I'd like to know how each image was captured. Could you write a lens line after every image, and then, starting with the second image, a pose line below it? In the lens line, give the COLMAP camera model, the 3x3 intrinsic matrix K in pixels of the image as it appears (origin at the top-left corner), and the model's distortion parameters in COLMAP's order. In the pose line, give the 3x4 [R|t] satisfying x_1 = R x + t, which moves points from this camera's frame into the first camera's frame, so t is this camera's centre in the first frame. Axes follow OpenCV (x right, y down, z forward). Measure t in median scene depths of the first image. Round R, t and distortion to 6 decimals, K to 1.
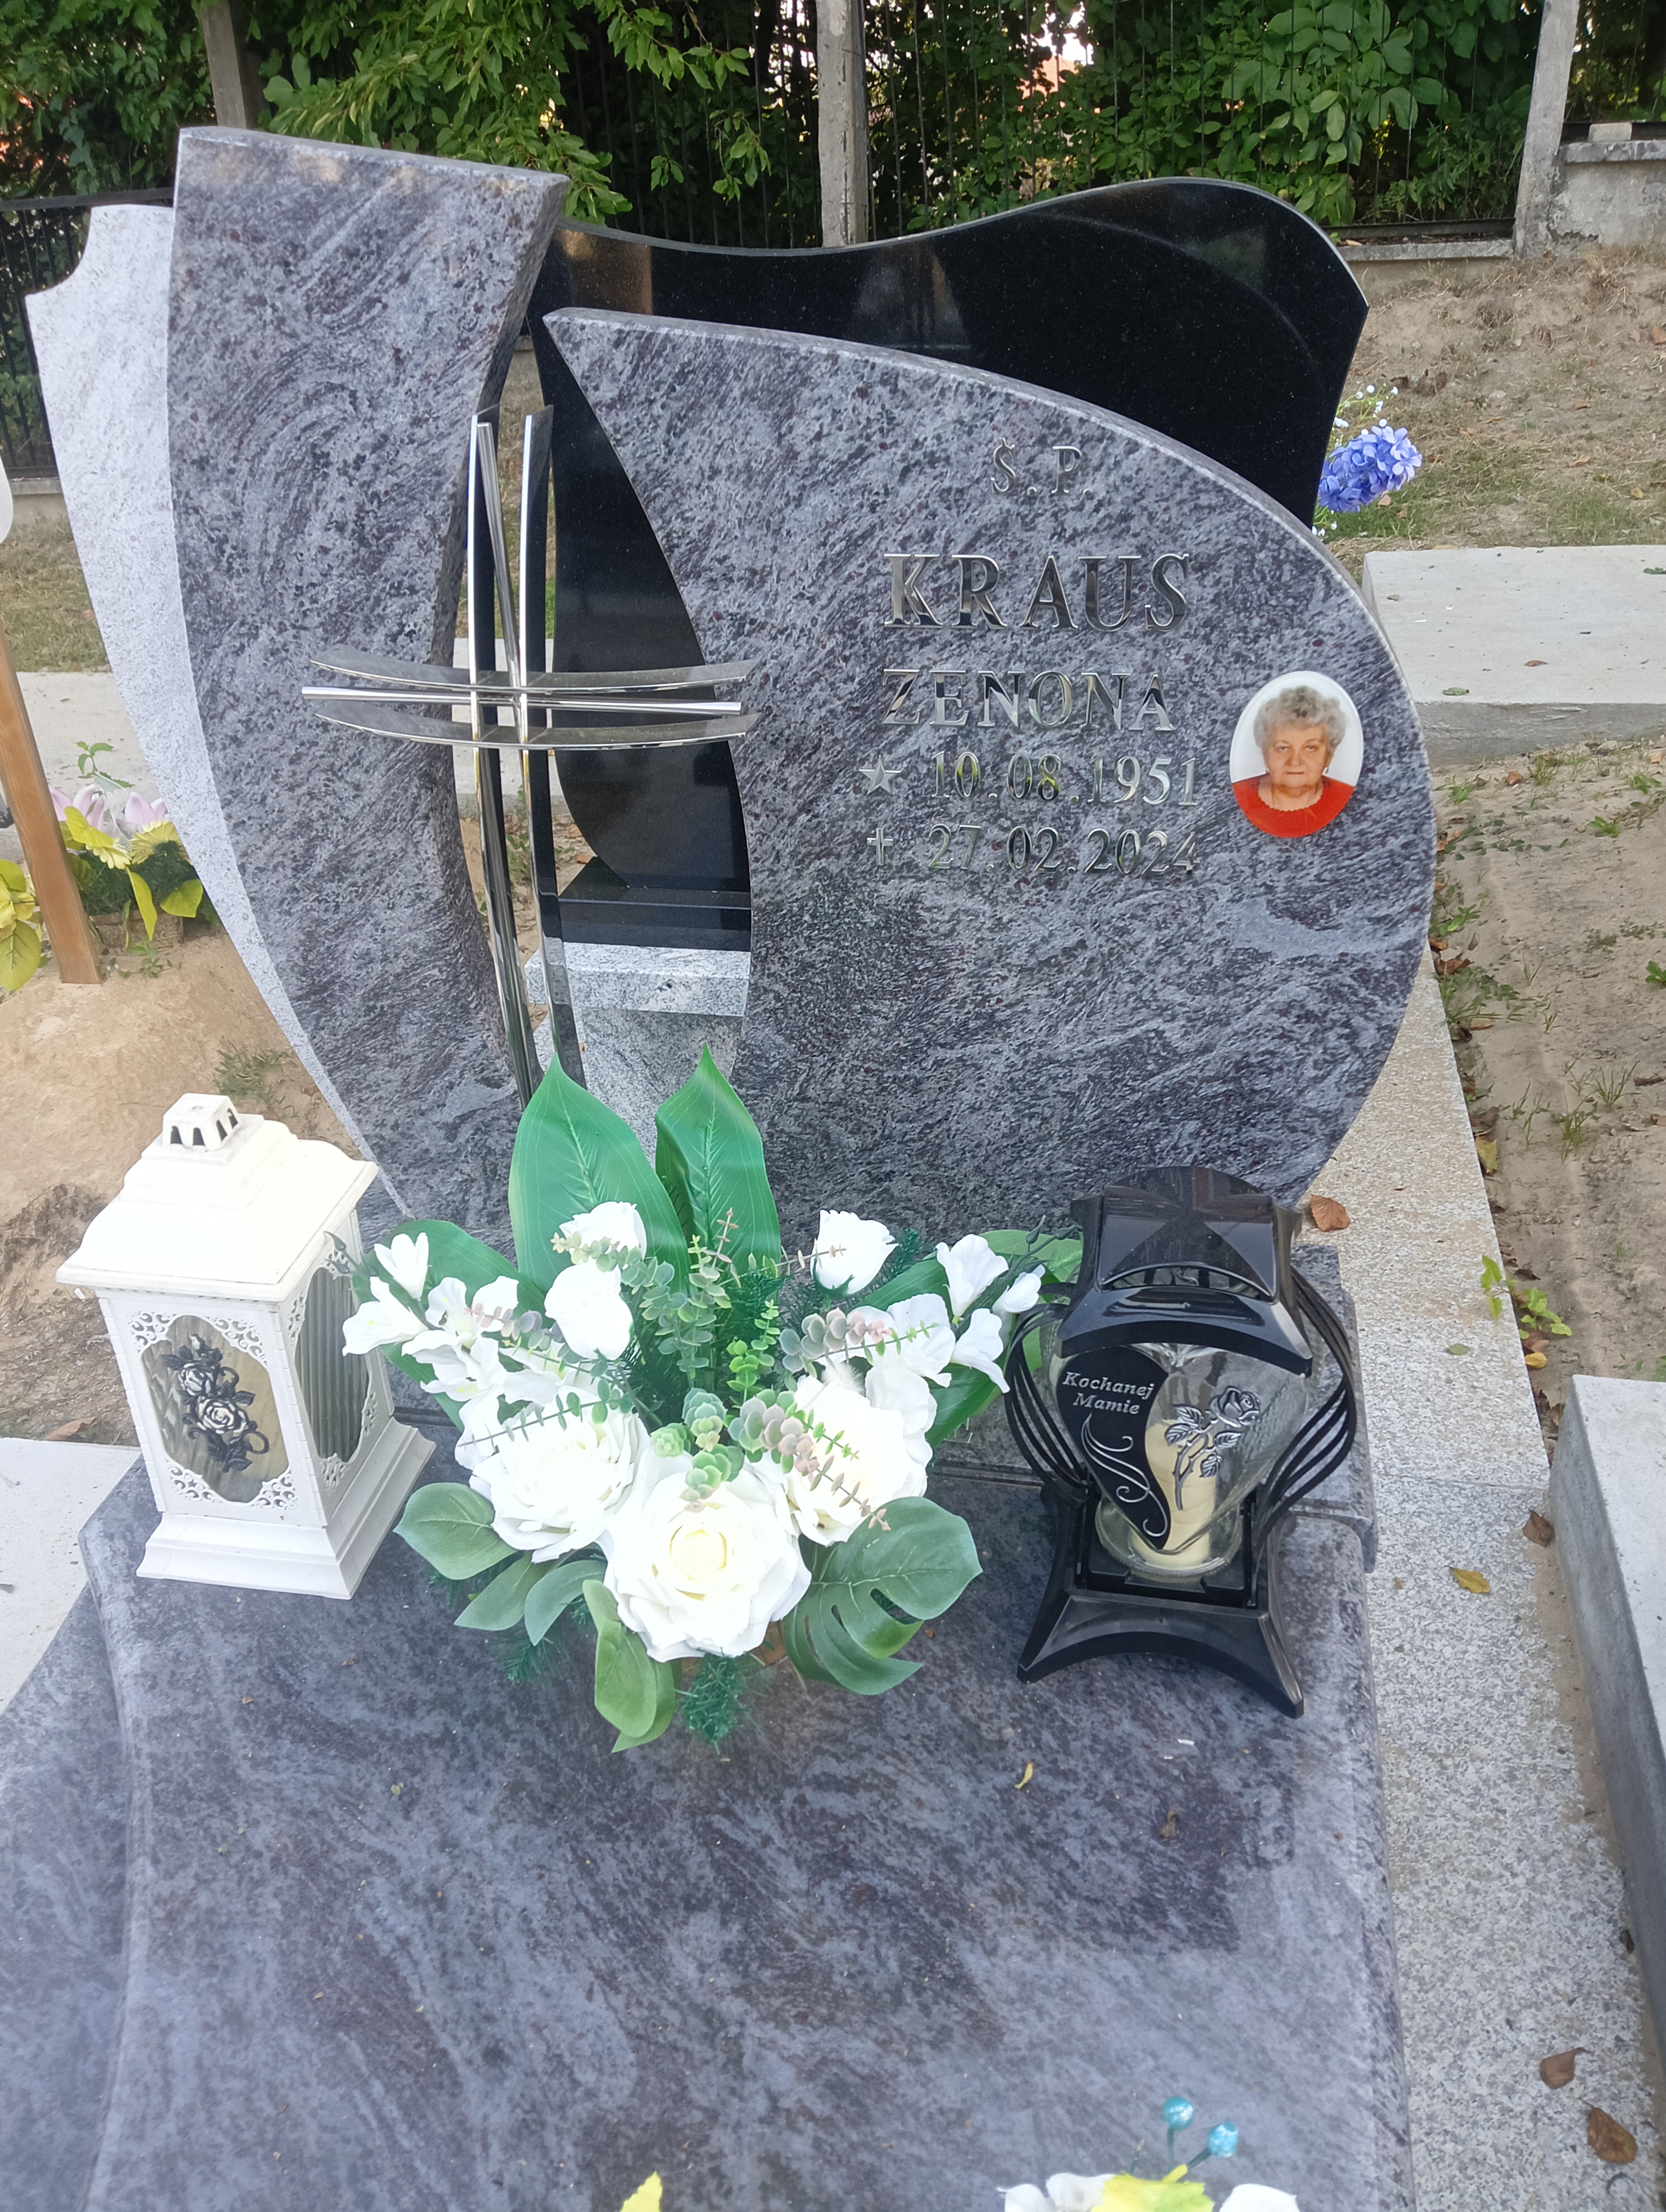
lens RADIAL K [[1754.6, 0, 834.3], [0, 1754.6, 1114.6], [0, 0, 1]] dist [0.110777, -0.184085]
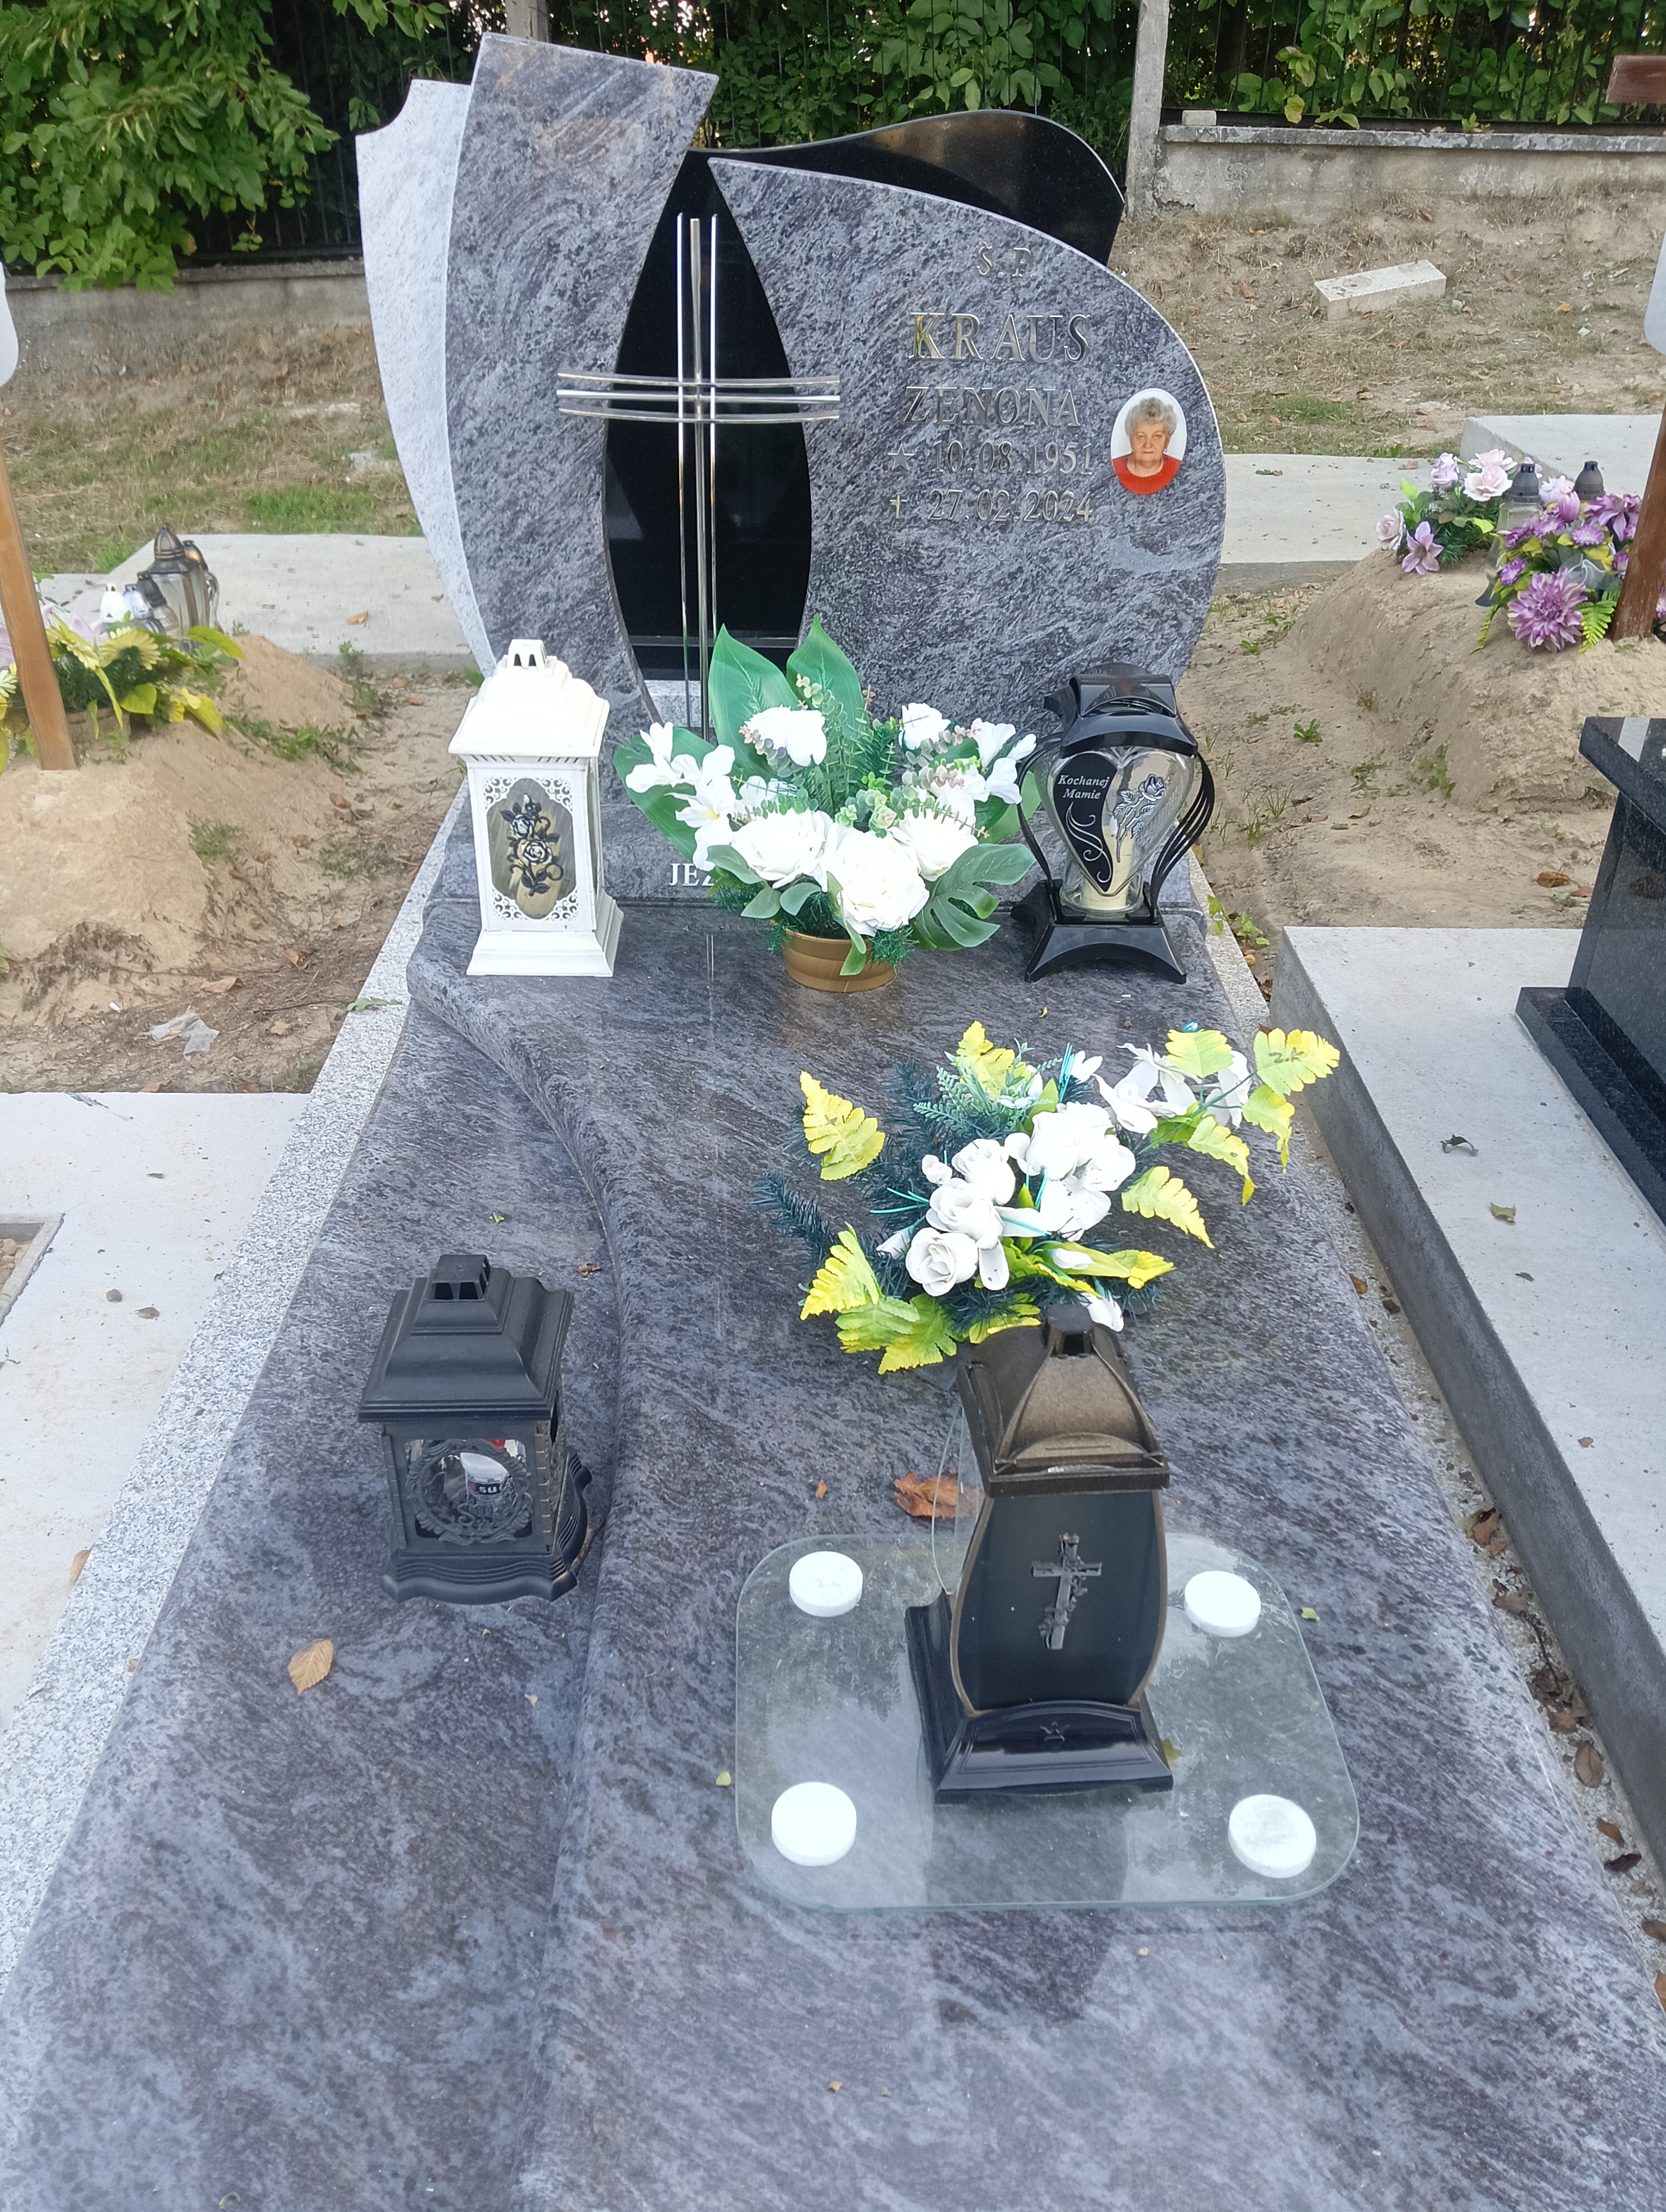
lens RADIAL K [[1751.3, 0, 845.6], [0, 1751.3, 1119.0], [0, 0, 1]] dist [0.041649, -0.079015]
pose [[0.977297, -0.062892, 0.202323, -0.383930], [0.058826, 0.997928, 0.026052, 0.363992], [-0.203542, -0.013559, 0.978972, -0.571806]]
